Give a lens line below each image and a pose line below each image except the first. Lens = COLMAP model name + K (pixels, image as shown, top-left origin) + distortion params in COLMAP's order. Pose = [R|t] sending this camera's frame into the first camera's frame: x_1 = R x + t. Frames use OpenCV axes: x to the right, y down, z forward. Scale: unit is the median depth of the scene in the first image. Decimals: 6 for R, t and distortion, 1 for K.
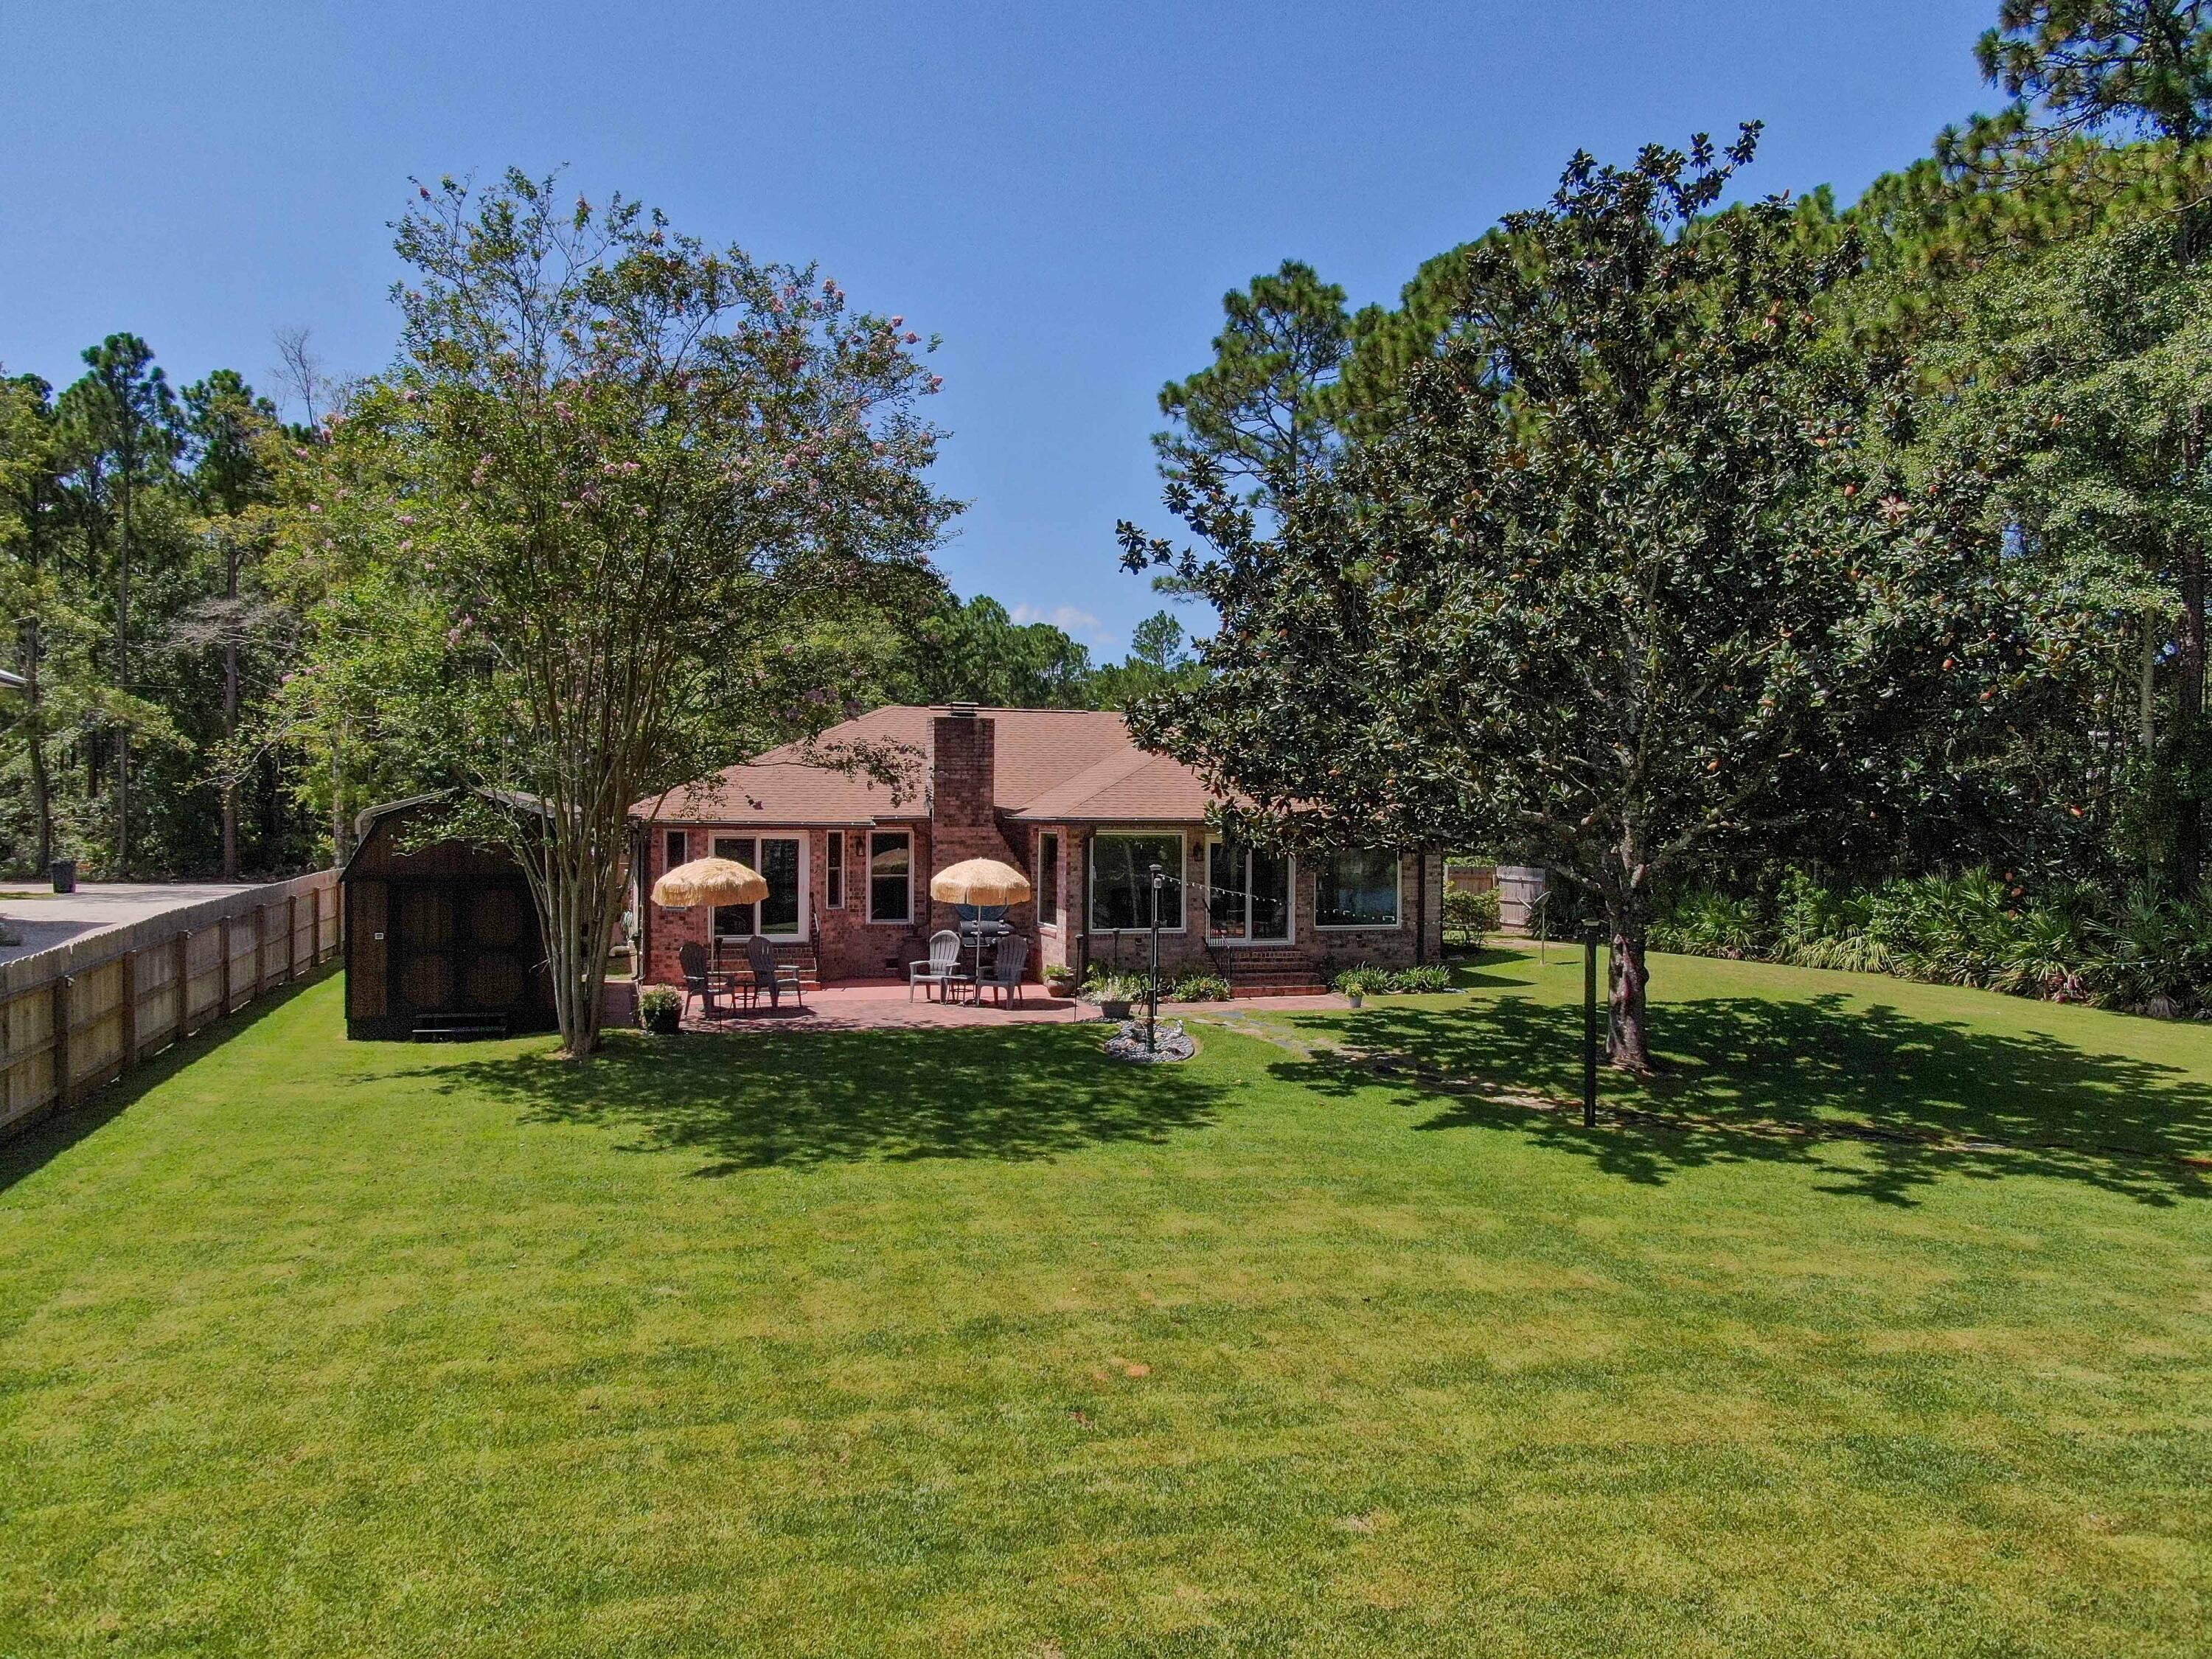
lens RADIAL K [[1593.9, 0, 1102.9], [0, 1593.9, 831.7], [0, 0, 1]] dist [-0.012016, -0.003221]
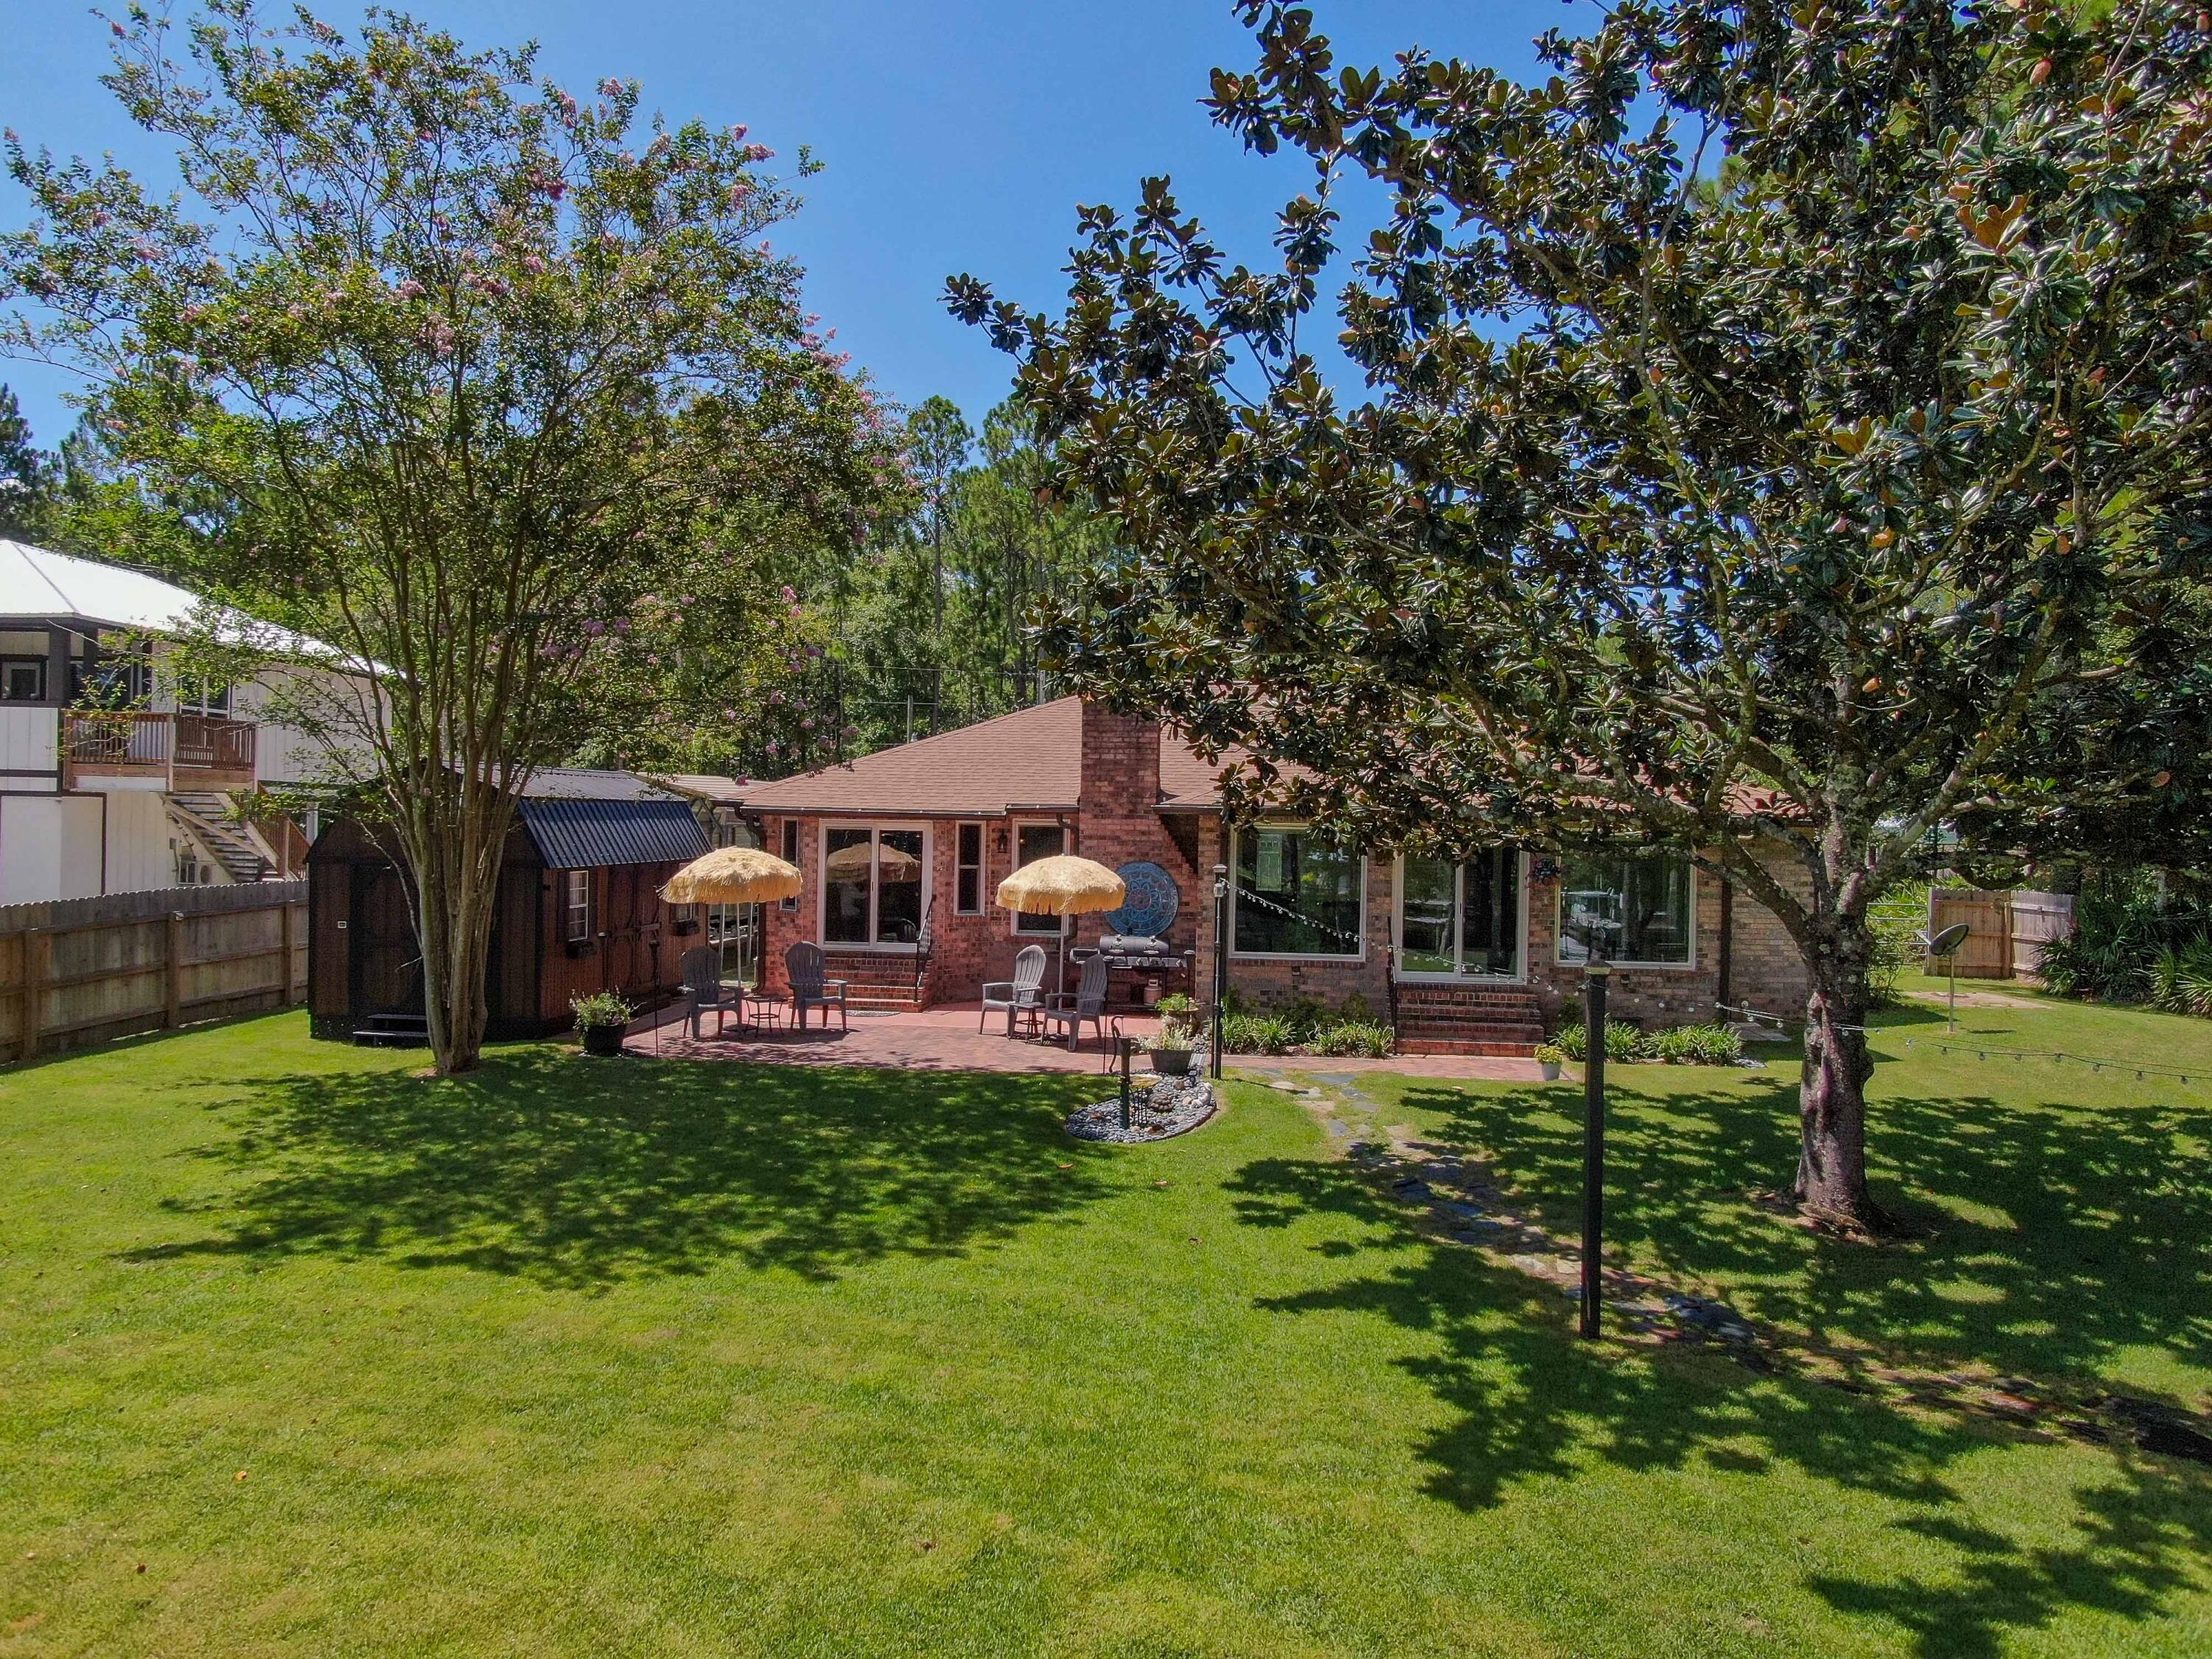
lens RADIAL K [[1593.9, 0, 1102.9], [0, 1593.9, 831.7], [0, 0, 1]] dist [-0.012016, -0.003221]
pose [[0.922167, 0.011652, -0.386617, 0.243671], [-0.016019, 0.999839, -0.008076, 0.011468], [0.386461, 0.013640, 0.922205, 0.284555]]
